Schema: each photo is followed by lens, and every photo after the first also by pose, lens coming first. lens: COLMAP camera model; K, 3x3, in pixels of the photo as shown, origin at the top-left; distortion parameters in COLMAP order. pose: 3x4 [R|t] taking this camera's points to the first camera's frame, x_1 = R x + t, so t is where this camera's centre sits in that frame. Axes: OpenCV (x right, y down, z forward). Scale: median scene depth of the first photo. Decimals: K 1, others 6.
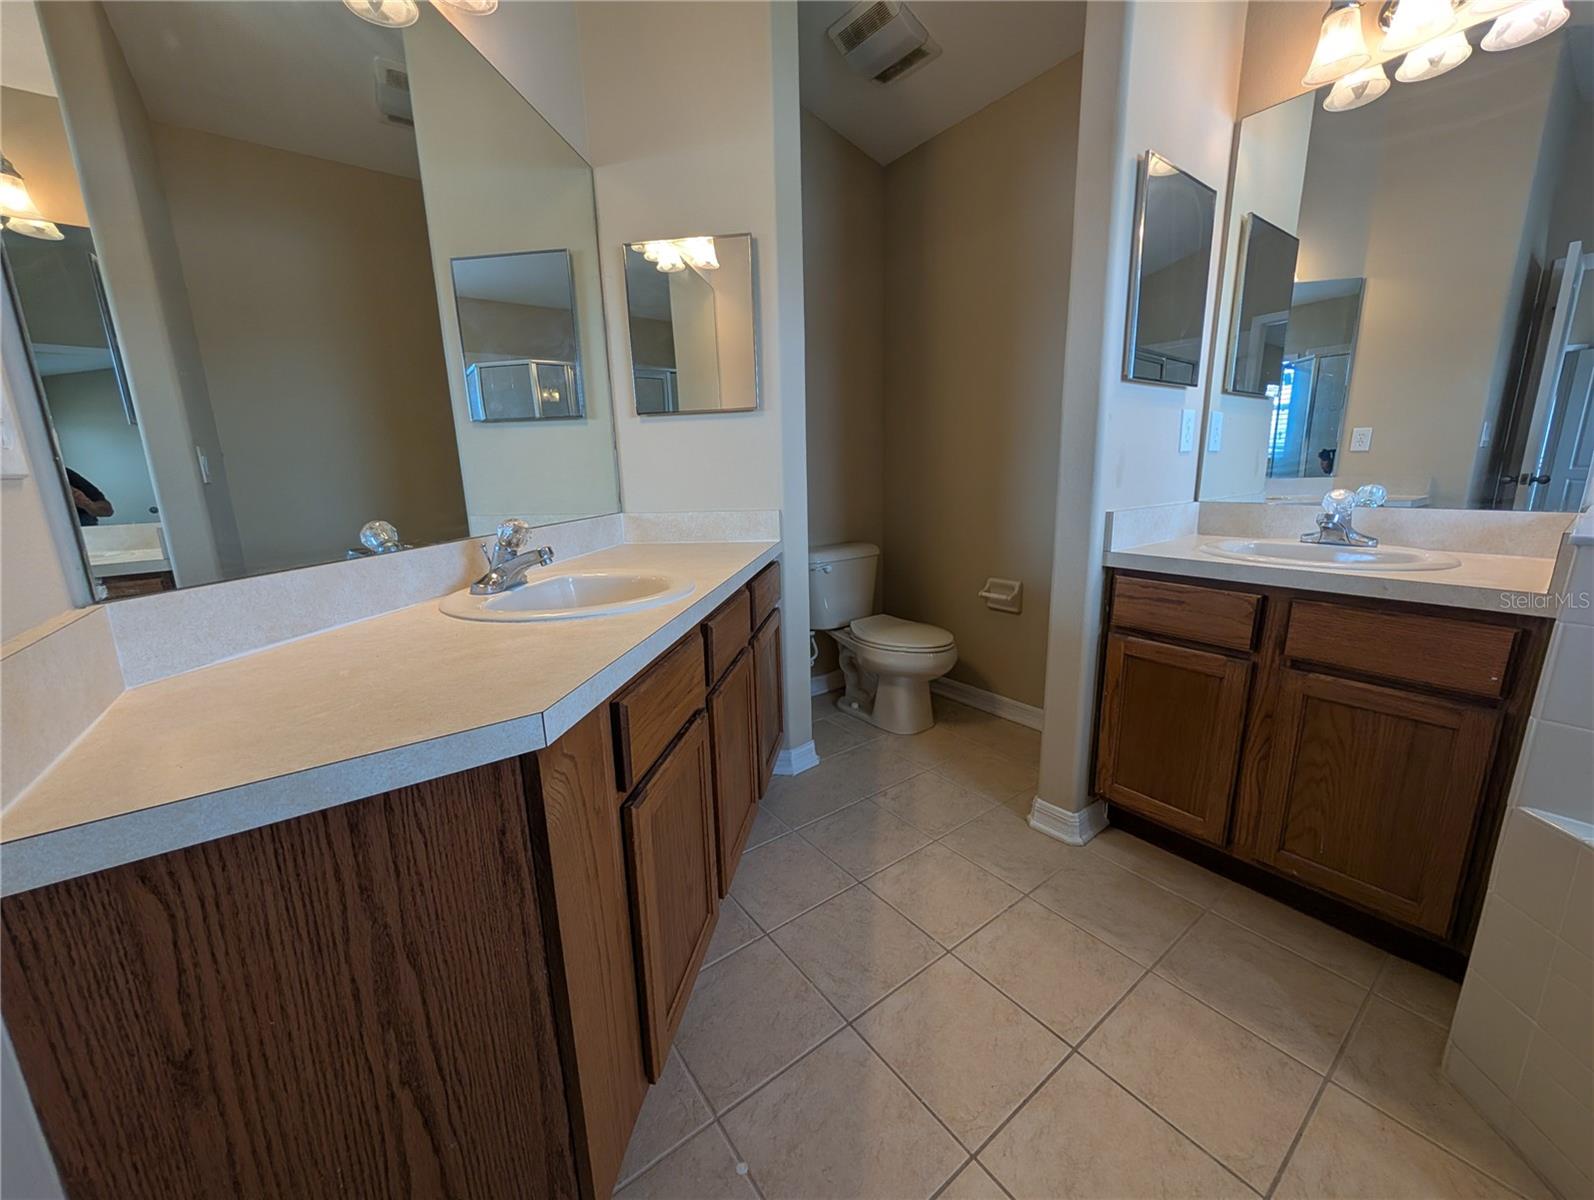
lens RADIAL K [[607.2, 0, 796.1], [0, 607.2, 594.3], [0, 0, 1]] dist [0.001145, -0.000201]
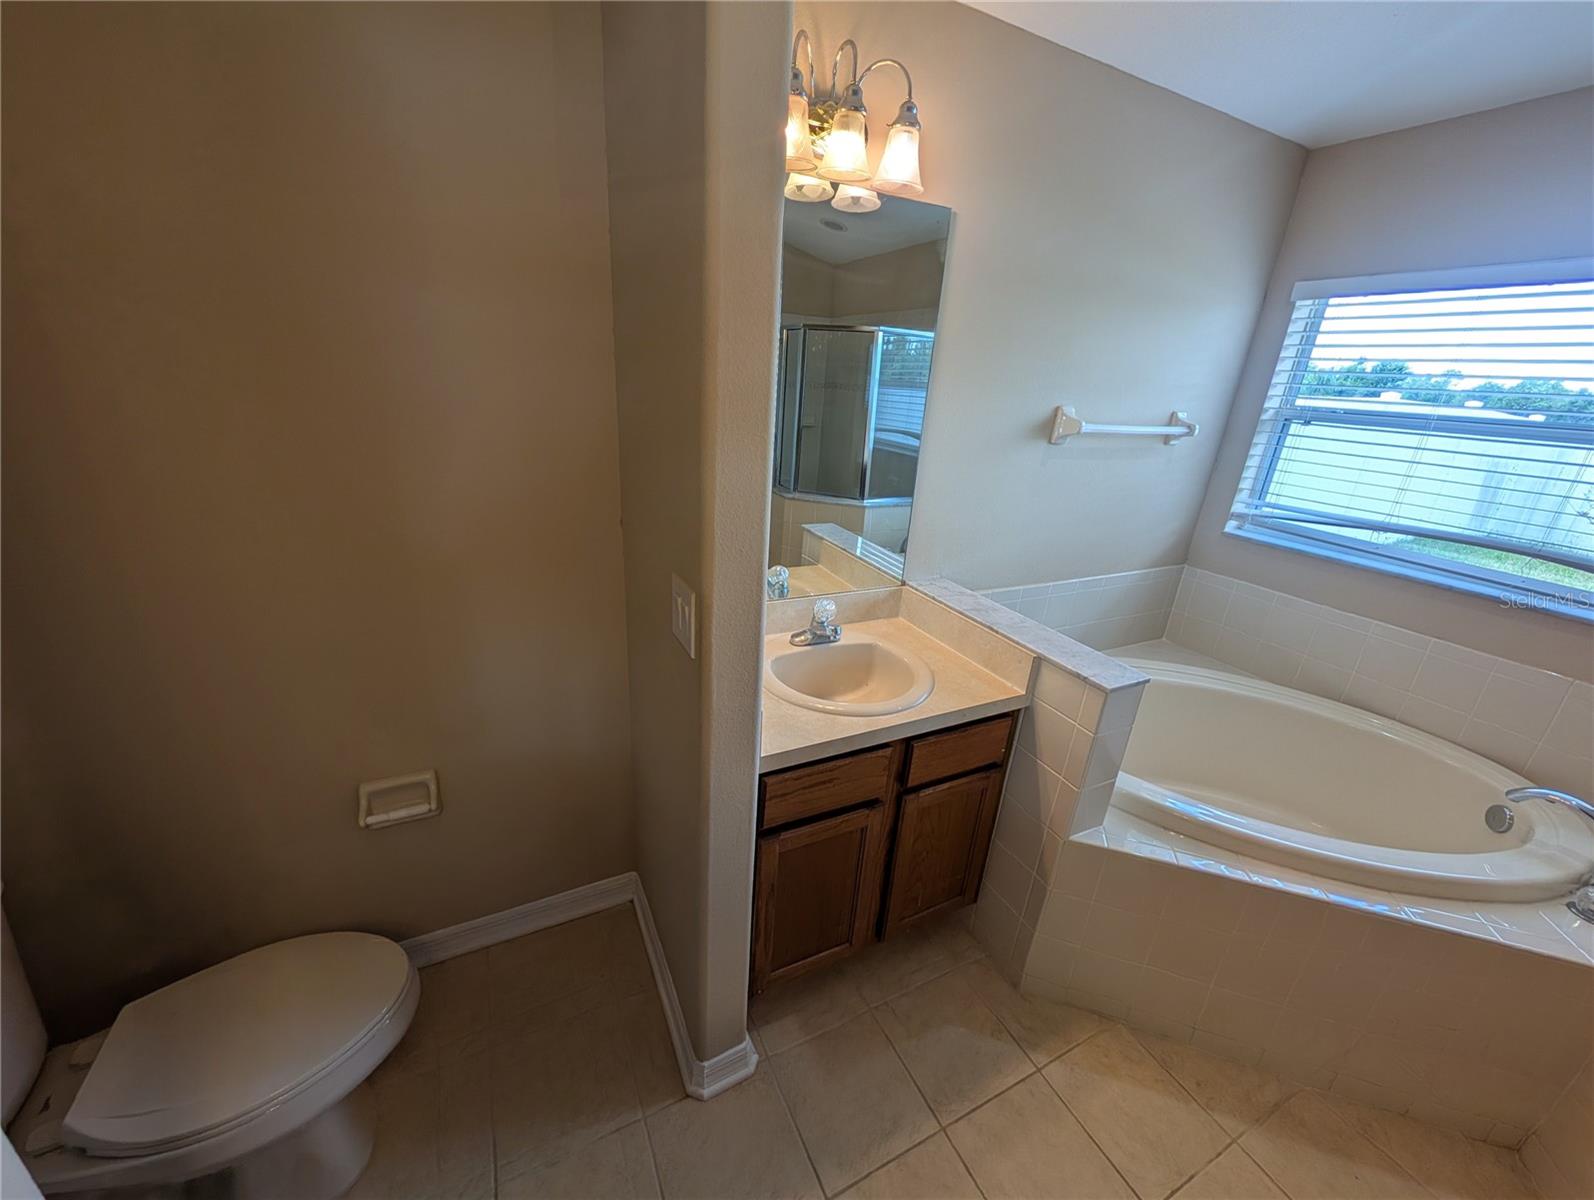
lens RADIAL K [[607.2, 0, 796.1], [0, 607.2, 594.3], [0, 0, 1]] dist [0.001145, -0.000201]
pose [[0.169668, -0.298076, 0.939342, -0.137225], [0.142818, 0.950537, 0.275832, -0.474171], [-0.975098, 0.087355, 0.203847, 0.784631]]
